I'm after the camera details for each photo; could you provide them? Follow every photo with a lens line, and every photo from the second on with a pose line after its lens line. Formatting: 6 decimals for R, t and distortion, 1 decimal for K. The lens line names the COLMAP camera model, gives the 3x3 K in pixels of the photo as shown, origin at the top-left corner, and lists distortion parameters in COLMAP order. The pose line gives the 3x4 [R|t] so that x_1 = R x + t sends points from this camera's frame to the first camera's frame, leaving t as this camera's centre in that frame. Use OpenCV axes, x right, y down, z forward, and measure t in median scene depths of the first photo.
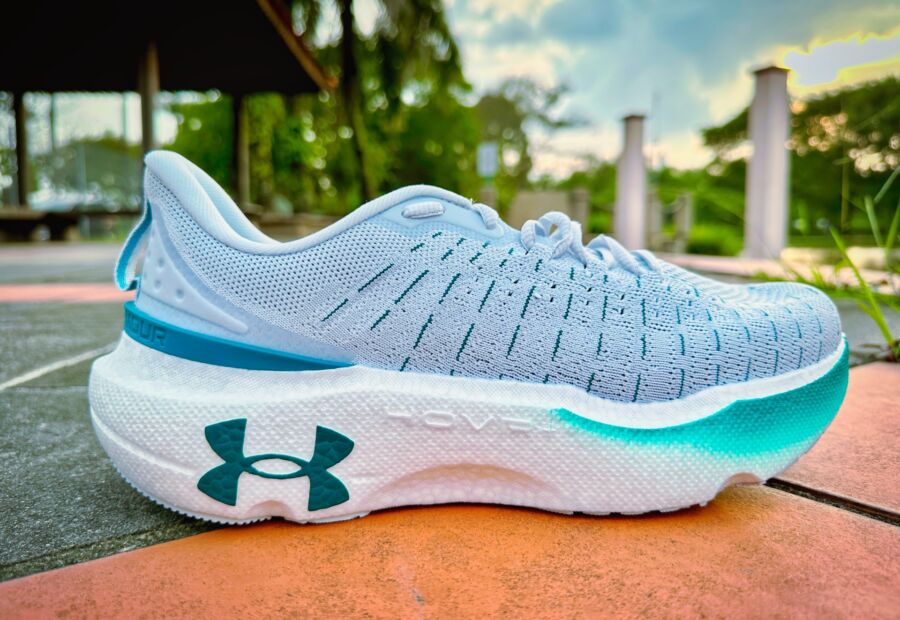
lens RADIAL K [[669.9, 0, 451.2], [0, 669.9, 310.0], [0, 0, 1]] dist [0.170826, -0.514688]
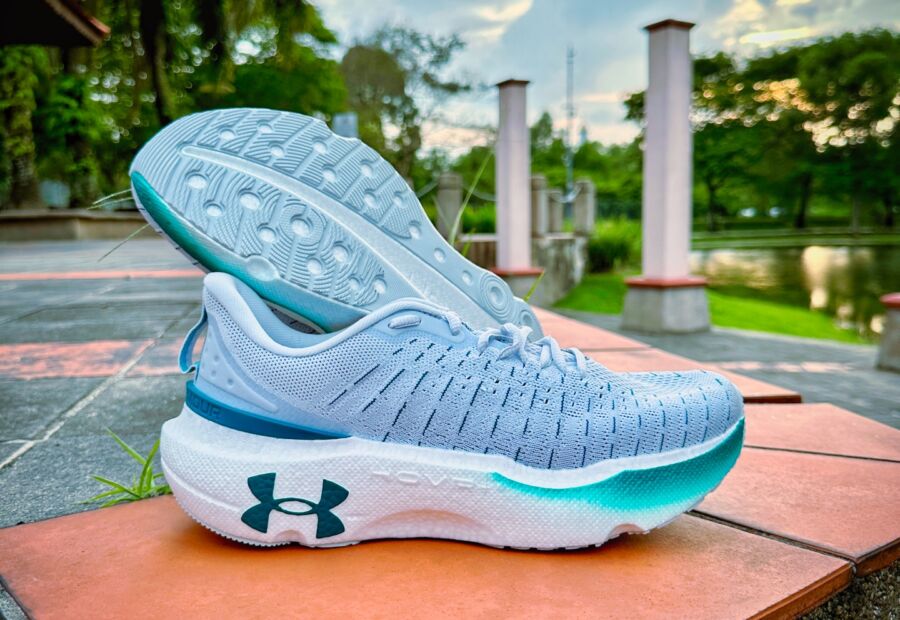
lens RADIAL K [[899.1, 0, 450.0], [0, 899.1, 310.0], [0, 0, 1]] dist [0.133247, -0.005322]
pose [[0.997300, 0.020341, -0.070556, 0.194128], [-0.019888, 0.999777, 0.007125, -0.202836], [0.070685, -0.005703, 0.997482, -0.879990]]
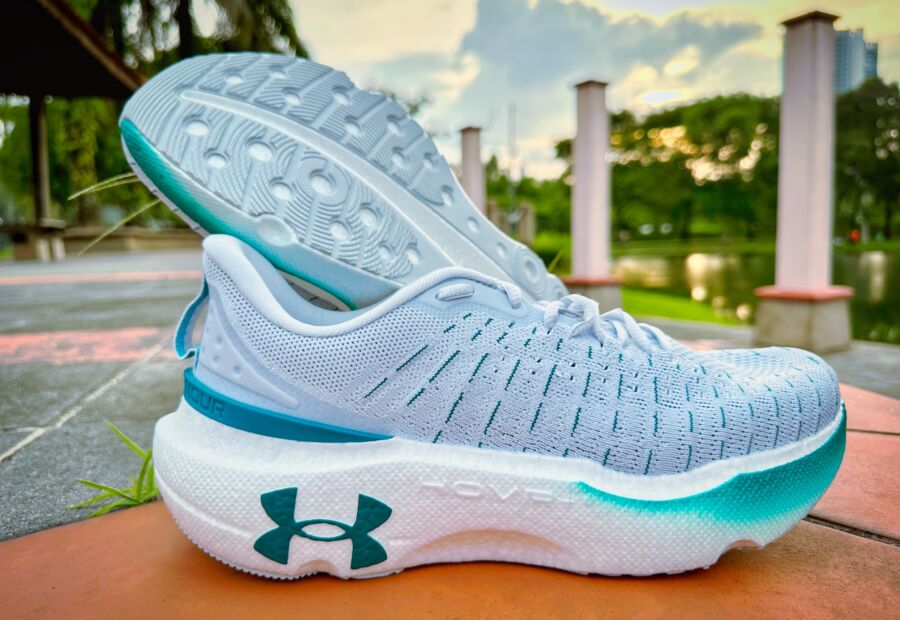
lens RADIAL K [[669.9, 0, 451.2], [0, 669.9, 310.0], [0, 0, 1]] dist [0.170826, -0.514688]
pose [[0.999669, 0.010504, -0.023481, -0.023147], [-0.010219, 0.999873, 0.012217, -0.143836], [0.023607, -0.011973, 0.999650, -0.108313]]
